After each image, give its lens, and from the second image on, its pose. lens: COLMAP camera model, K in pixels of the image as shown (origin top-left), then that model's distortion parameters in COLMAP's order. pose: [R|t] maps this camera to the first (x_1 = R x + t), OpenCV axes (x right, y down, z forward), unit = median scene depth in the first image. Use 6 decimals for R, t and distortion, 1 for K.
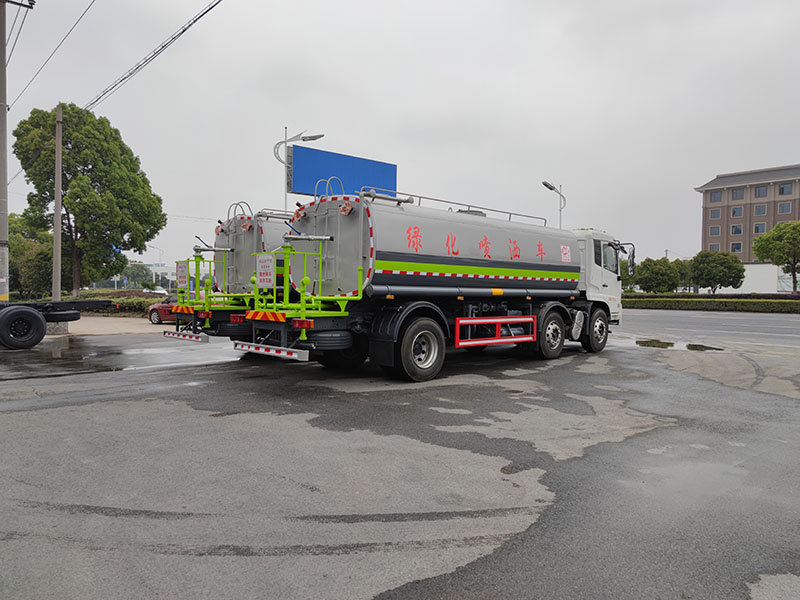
lens RADIAL K [[589.7, 0, 400.0], [0, 589.7, 300.0], [0, 0, 1]] dist [0.008303, -0.066306]
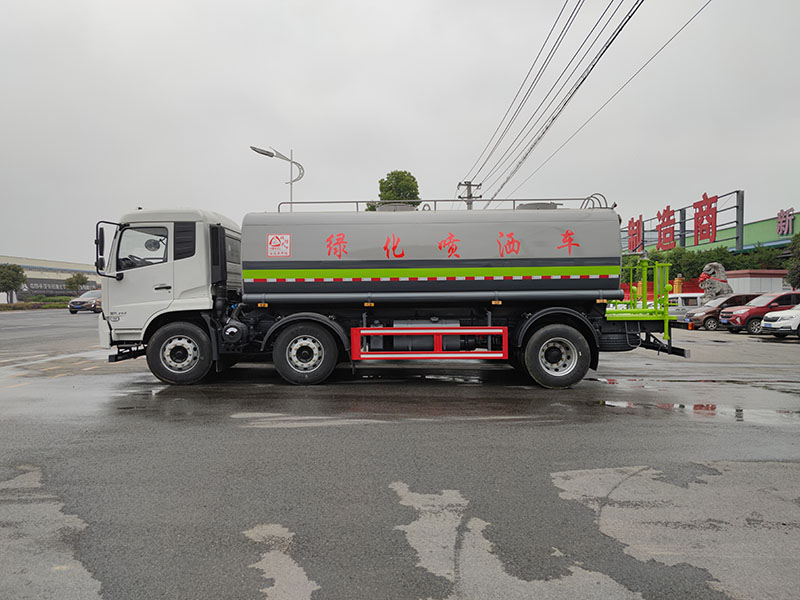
lens RADIAL K [[407.9, 0, 399.1], [0, 407.9, 284.7], [0, 0, 1]] dist [0.033125, -0.000031]
pose [[0.710102, -0.046714, -0.702547, 0.531119], [0.010285, 0.998378, -0.055990, 0.001494], [0.704023, 0.032533, 0.709431, 0.546579]]
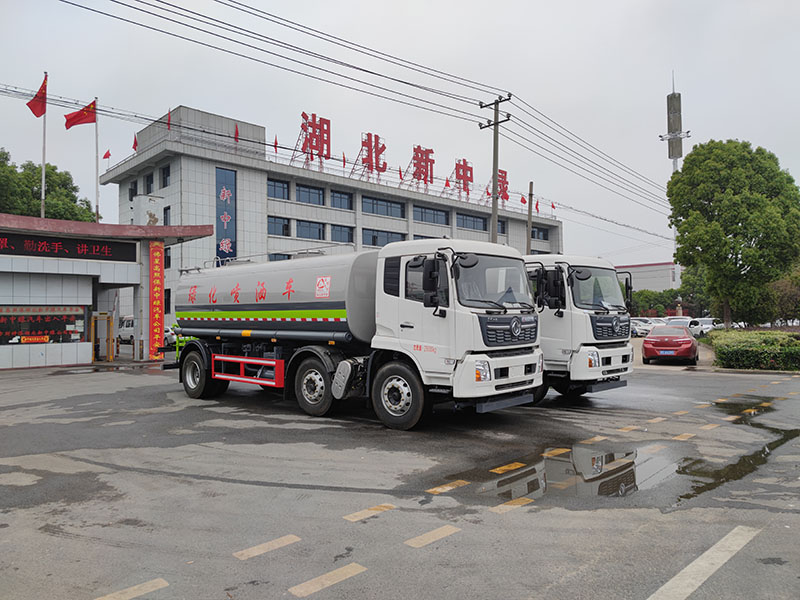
lens RADIAL K [[589.7, 0, 400.0], [0, 589.7, 300.0], [0, 0, 1]] dist [0.008303, -0.066306]
pose [[0.049383, -0.078748, -0.995671, 1.224957], [-0.047687, 0.995564, -0.081105, -0.000386], [0.997641, 0.051485, 0.045409, 1.203956]]
